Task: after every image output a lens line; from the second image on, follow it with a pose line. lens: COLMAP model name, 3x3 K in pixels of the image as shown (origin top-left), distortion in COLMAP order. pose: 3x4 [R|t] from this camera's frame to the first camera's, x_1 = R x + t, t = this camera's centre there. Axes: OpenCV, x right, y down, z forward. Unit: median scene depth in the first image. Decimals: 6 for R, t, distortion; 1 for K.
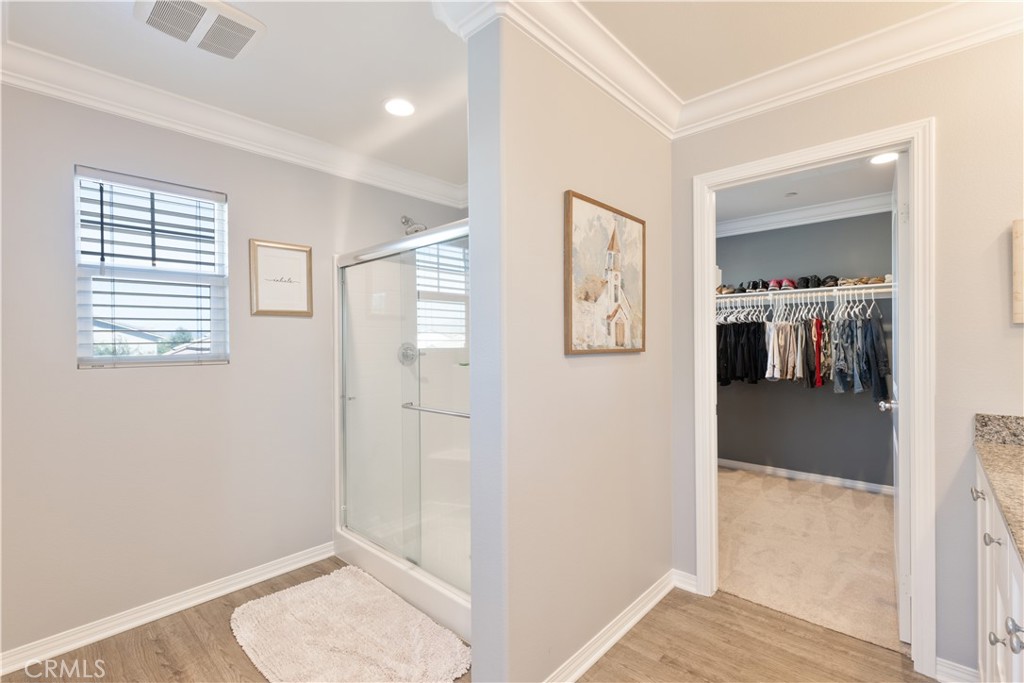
lens RADIAL K [[457.3, 0, 508.8], [0, 457.3, 343.3], [0, 0, 1]] dist [0.000758, -0.000020]
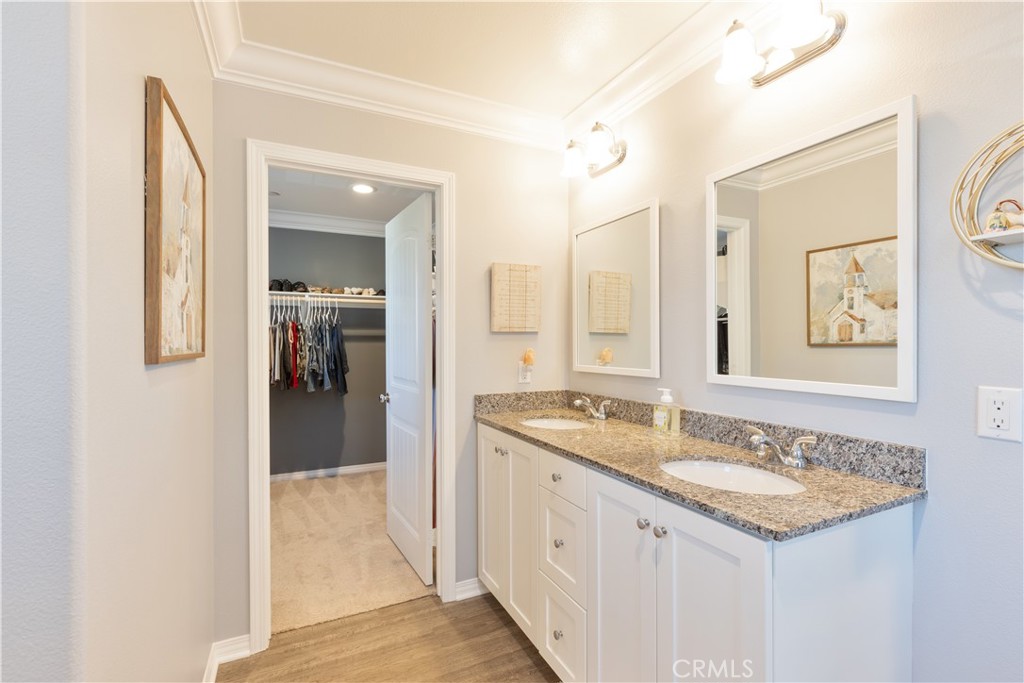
lens RADIAL K [[457.3, 0, 508.8], [0, 457.3, 343.3], [0, 0, 1]] dist [0.000758, -0.000020]
pose [[0.363881, 0.004976, 0.931432, -0.114662], [0.000869, 0.999983, -0.005681, 0.001015], [-0.931445, 0.002877, 0.363871, 0.179800]]
